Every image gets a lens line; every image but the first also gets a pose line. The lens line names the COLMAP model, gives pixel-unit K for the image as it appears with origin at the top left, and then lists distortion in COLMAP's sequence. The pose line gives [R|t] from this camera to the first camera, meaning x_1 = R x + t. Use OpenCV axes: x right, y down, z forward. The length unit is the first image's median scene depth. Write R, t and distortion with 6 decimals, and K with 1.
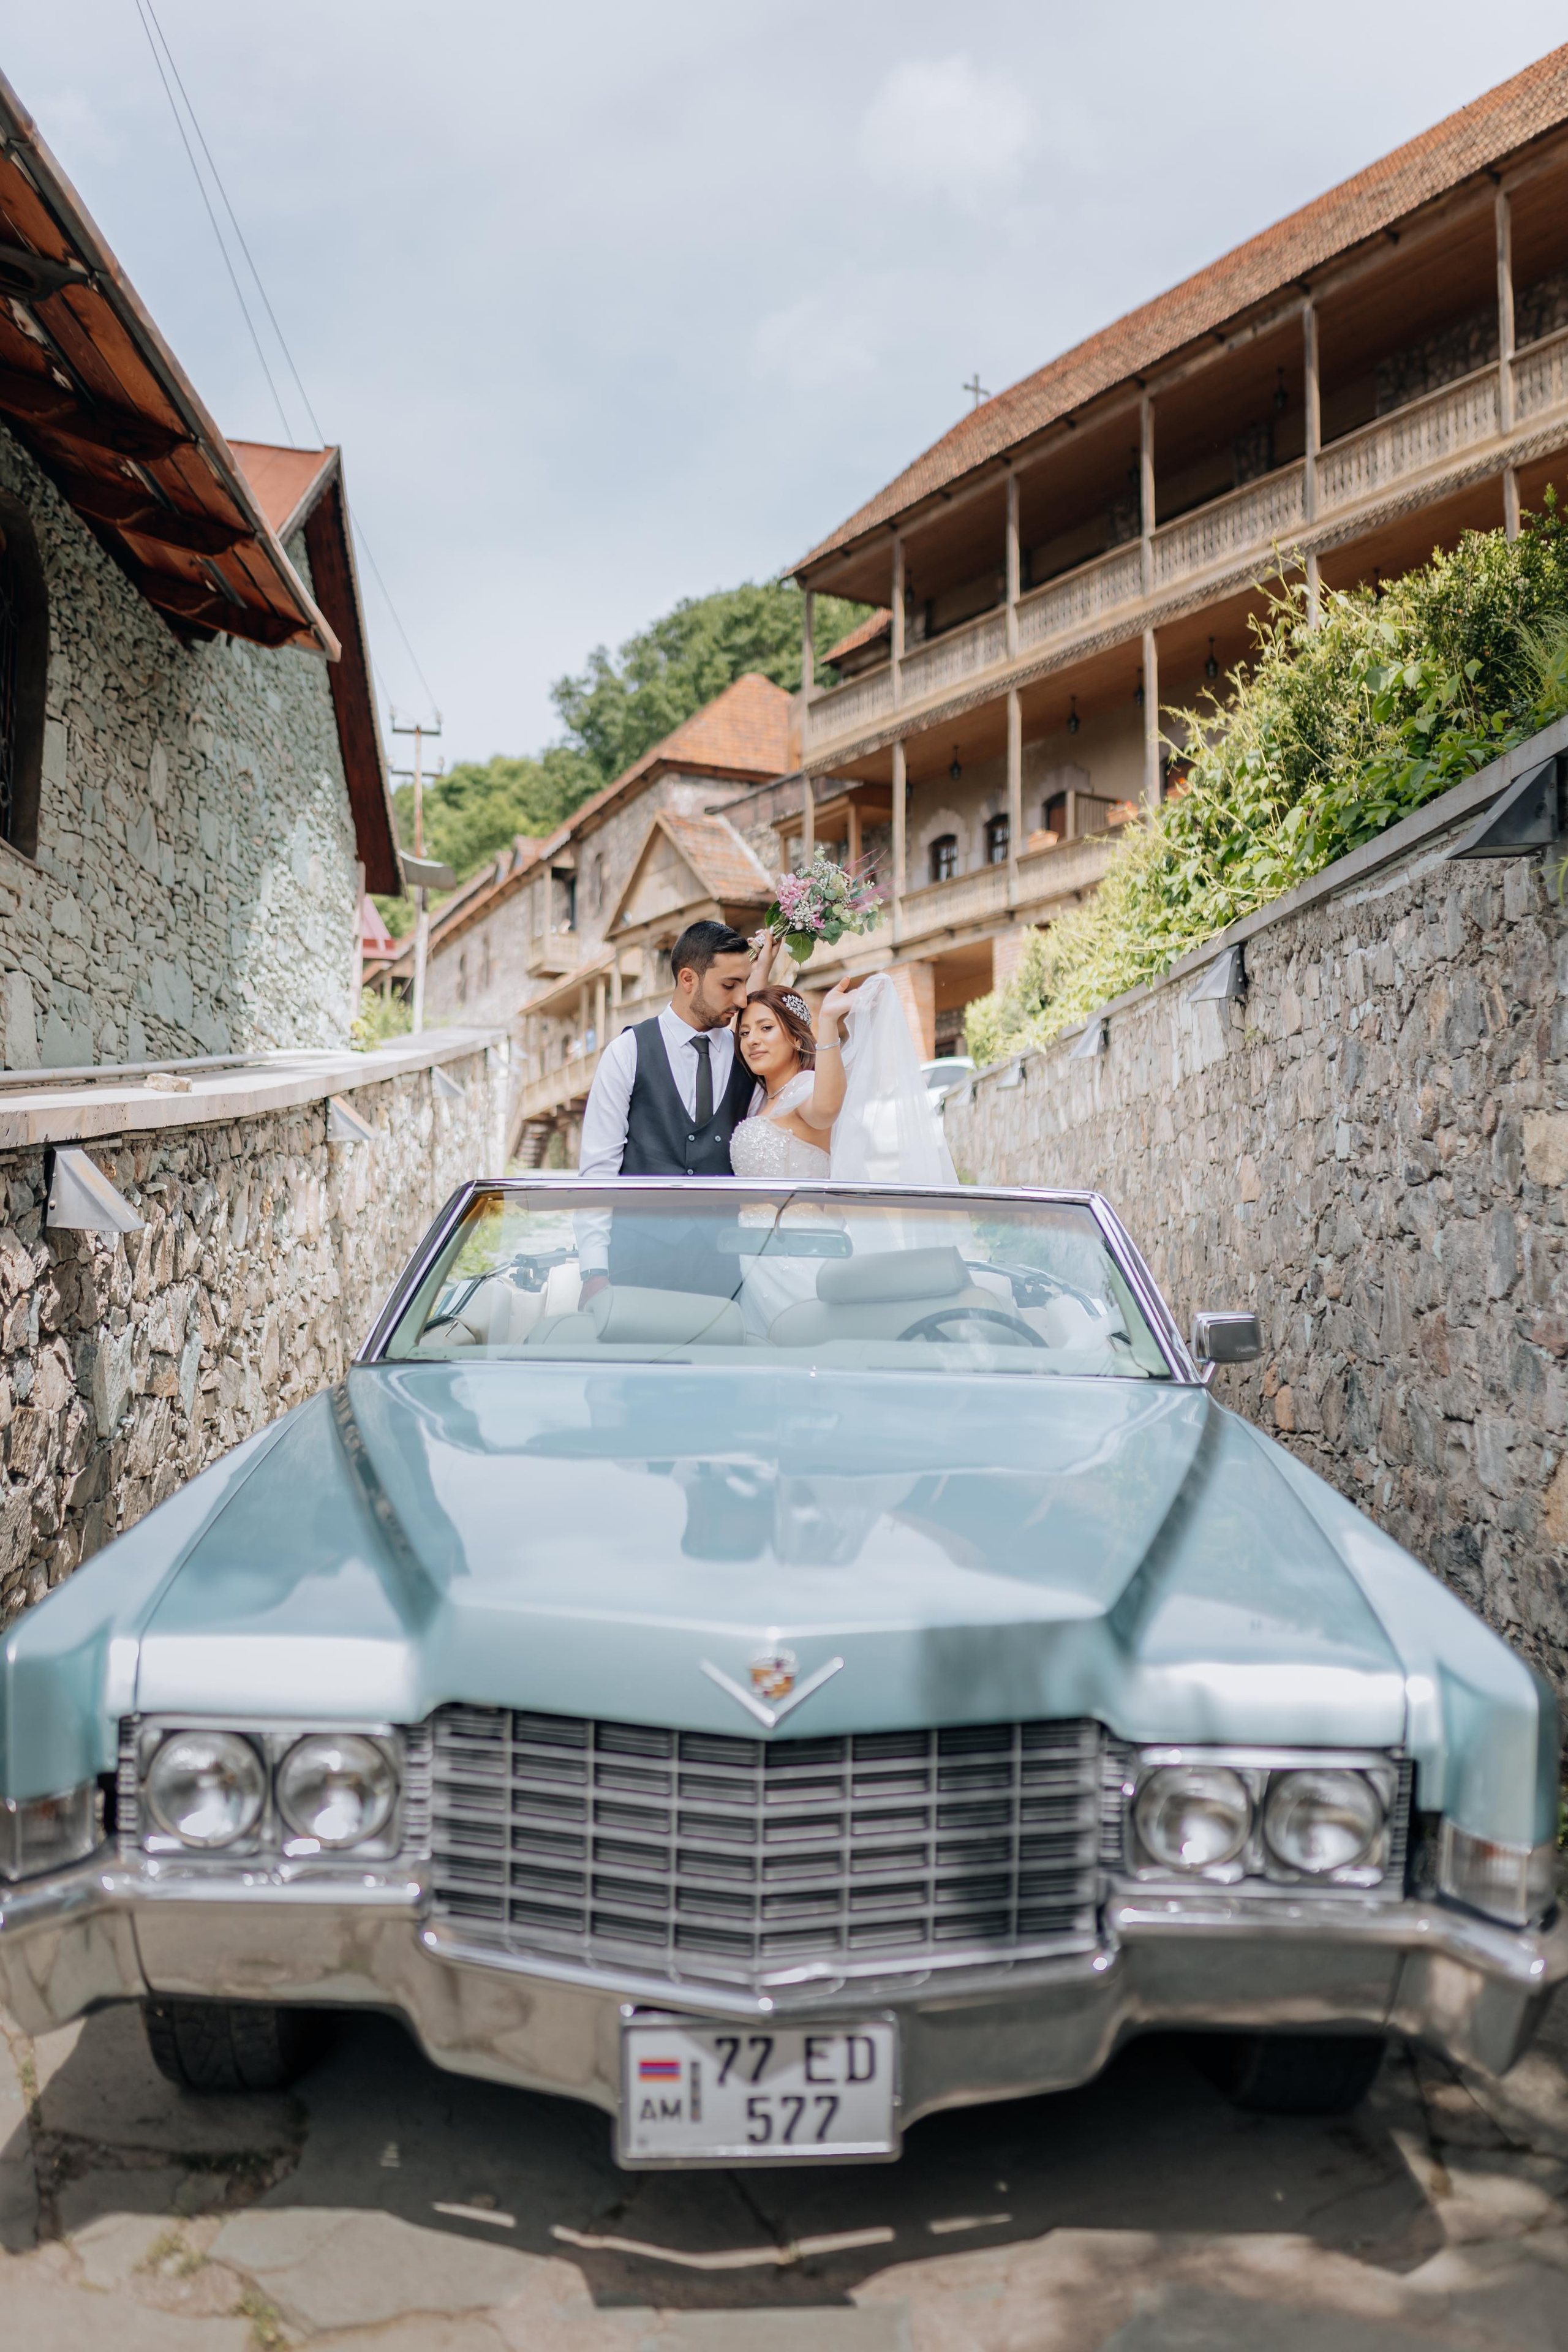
lens RADIAL K [[2290.1, 0, 784.0], [0, 2290.1, 1176.0], [0, 0, 1]] dist [-0.005250, 0.001693]
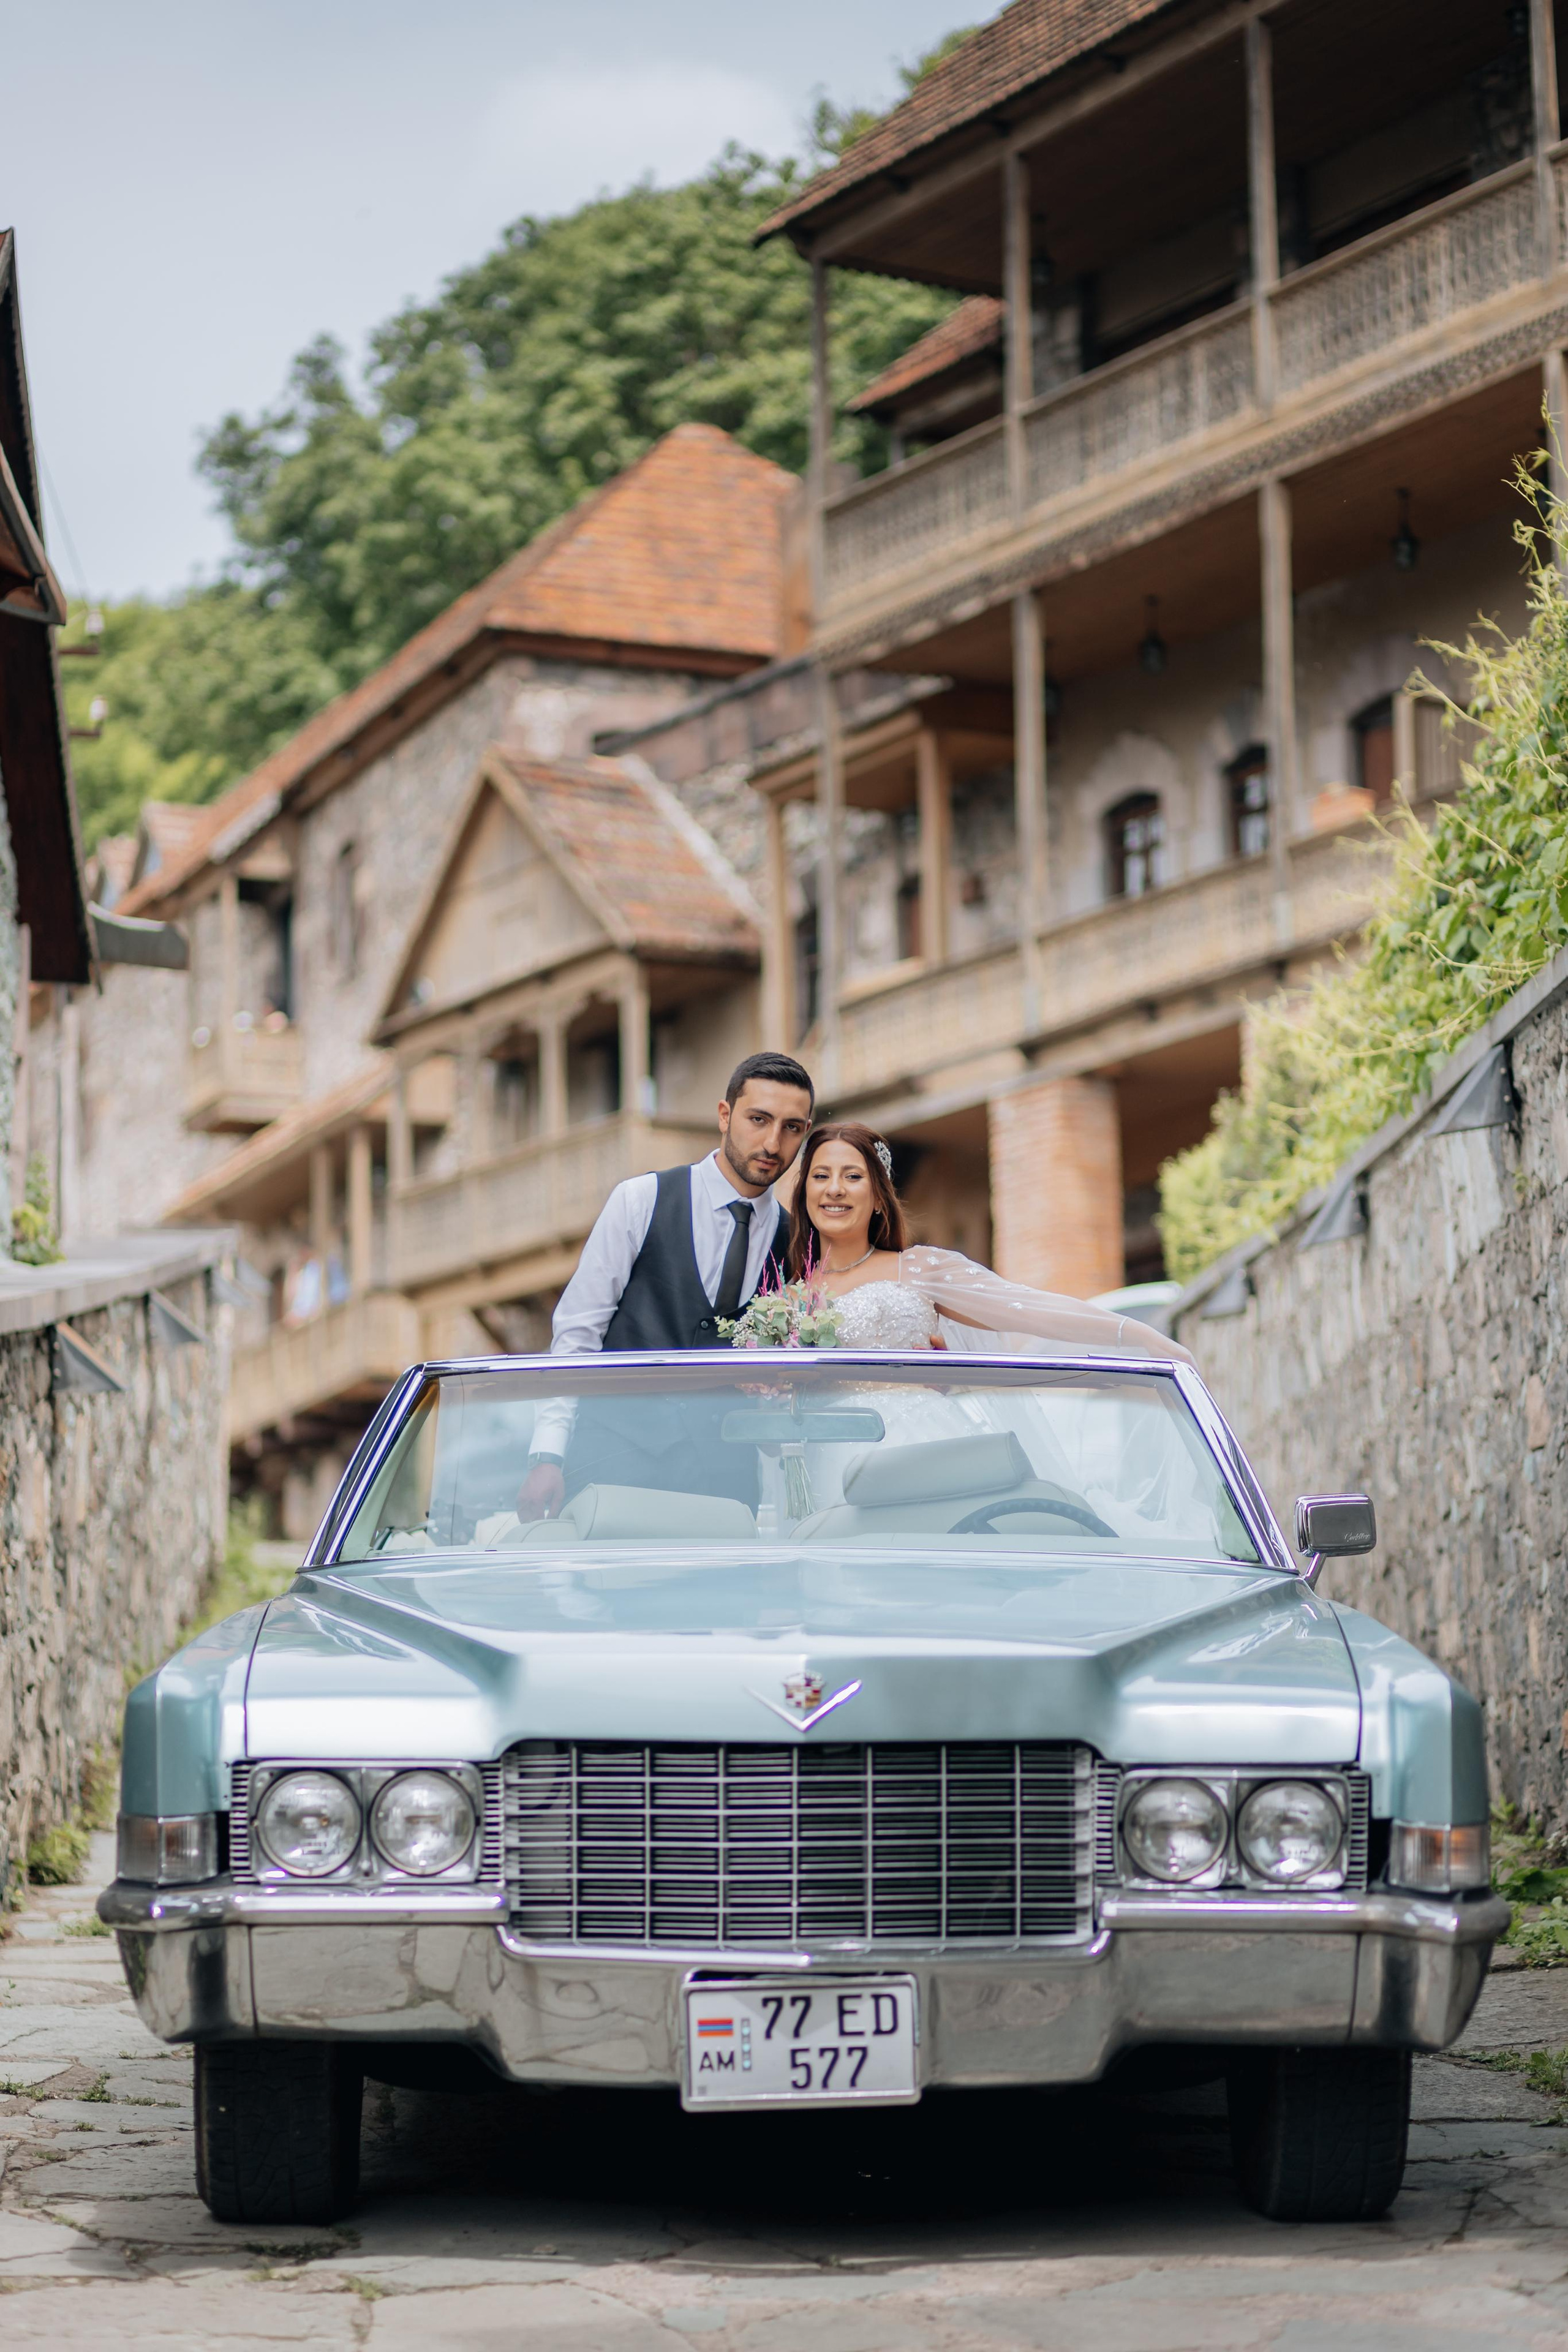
lens RADIAL K [[5783.6, 0, 784.0], [0, 5783.6, 1176.0], [0, 0, 1]] dist [0.030263, -0.334036]
pose [[0.999714, -0.023933, 0.000235, -0.000676], [0.023880, 0.996762, -0.076783, 0.013292], [0.001603, 0.076766, 0.997048, -0.147004]]
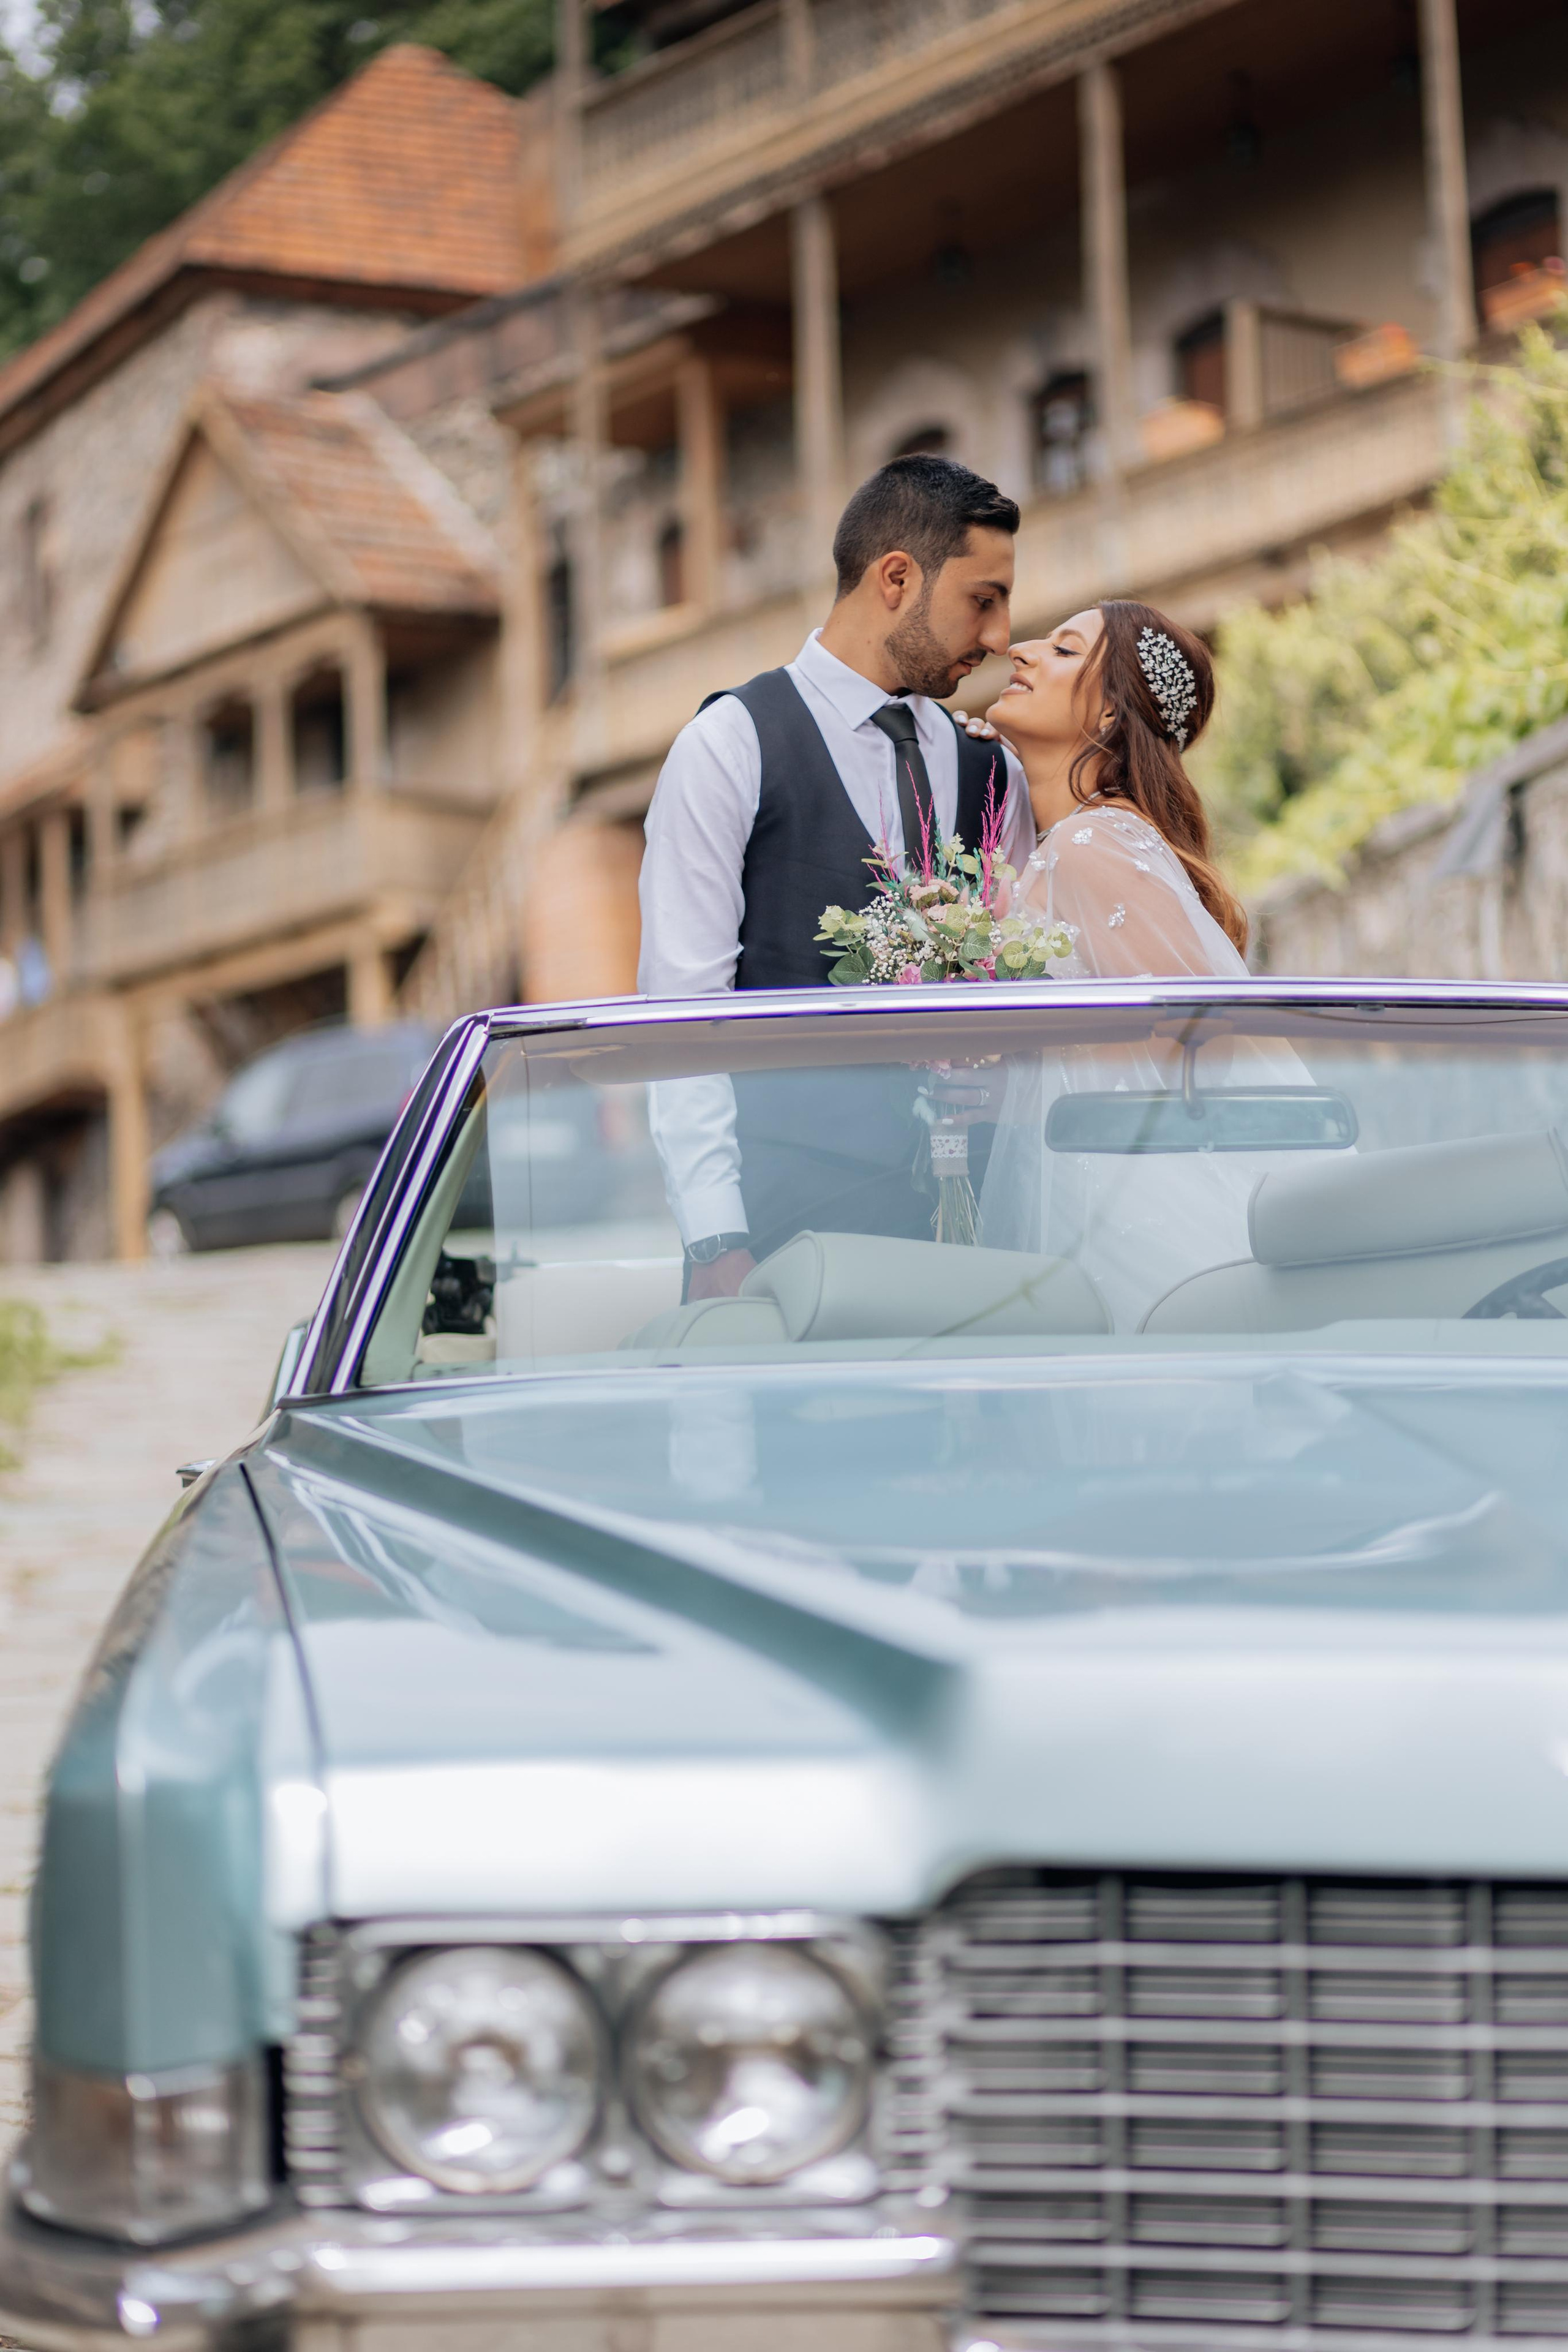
lens RADIAL K [[5783.6, 0, 784.0], [0, 5783.6, 1176.0], [0, 0, 1]] dist [0.030263, -0.334036]
pose [[0.997905, -0.032112, 0.056164, -0.019436], [0.033503, 0.999150, -0.024015, 0.008556], [-0.055345, 0.025847, 0.998133, -0.017281]]
